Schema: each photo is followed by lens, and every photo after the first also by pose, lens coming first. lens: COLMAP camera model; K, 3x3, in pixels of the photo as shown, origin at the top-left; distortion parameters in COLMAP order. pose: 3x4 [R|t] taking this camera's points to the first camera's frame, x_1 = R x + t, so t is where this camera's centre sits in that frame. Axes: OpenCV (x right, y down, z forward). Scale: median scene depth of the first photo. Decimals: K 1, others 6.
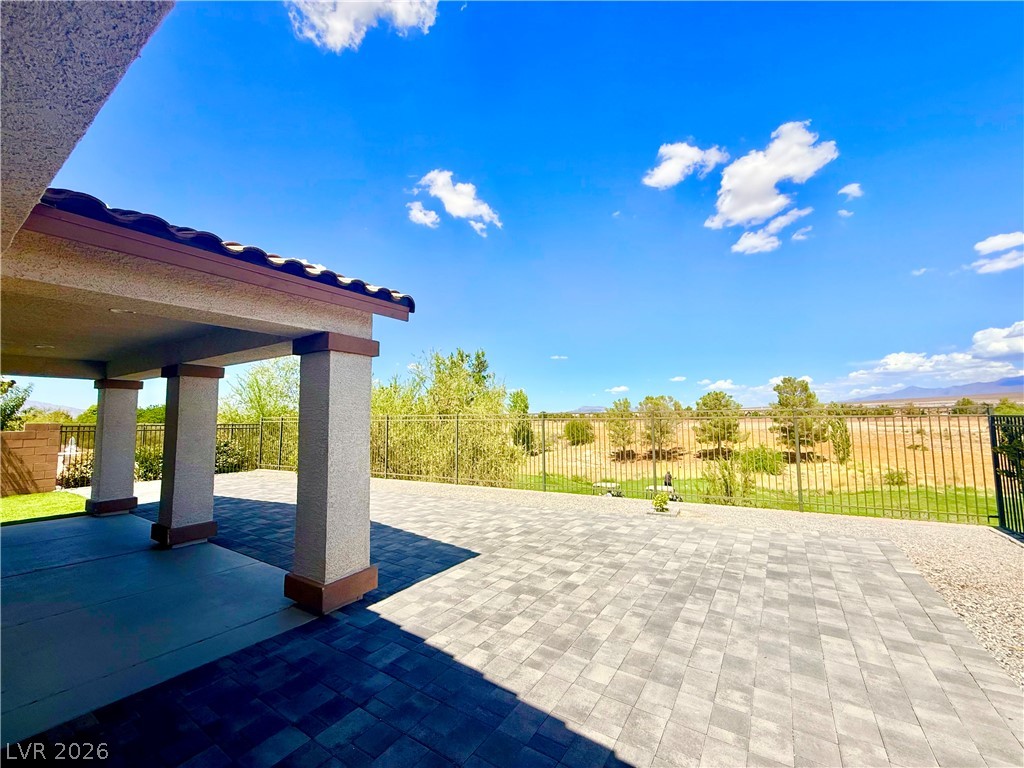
lens RADIAL K [[409.1, 0, 512.0], [0, 409.1, 384.0], [0, 0, 1]] dist [-0.000266, -0.000333]
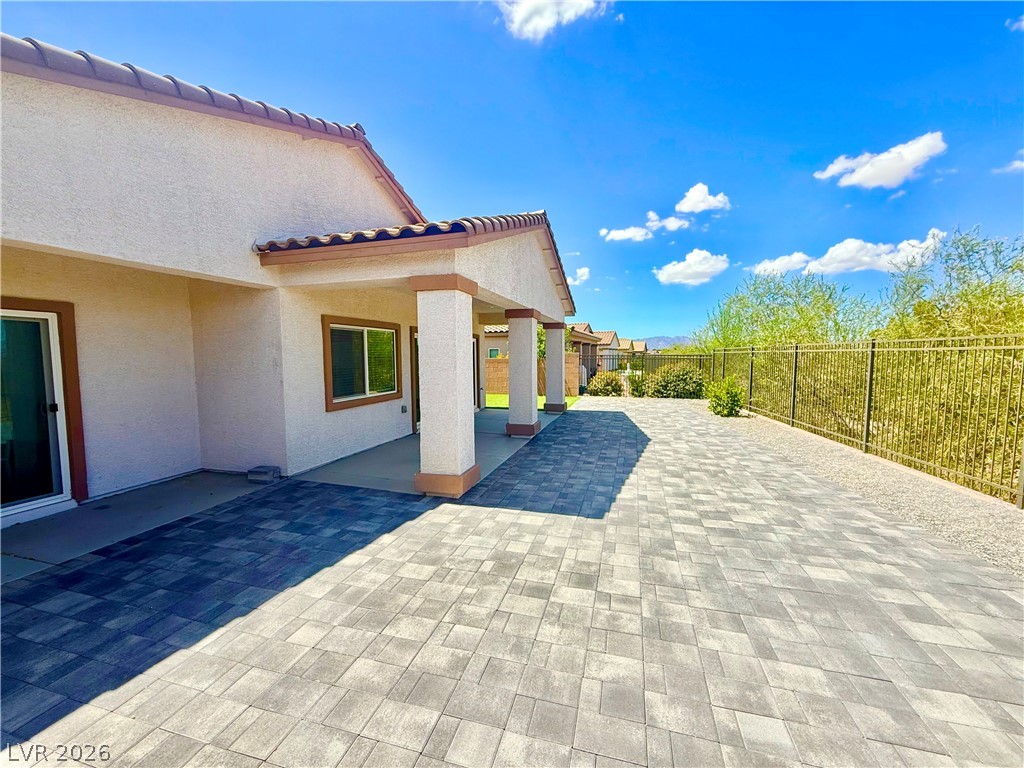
lens RADIAL K [[409.1, 0, 512.0], [0, 409.1, 384.0], [0, 0, 1]] dist [-0.000266, -0.000333]
pose [[0.295151, 0.075283, -0.952480, 0.674977], [0.081610, 0.991261, 0.103638, 0.072777], [0.951959, -0.108321, 0.286428, 0.725435]]
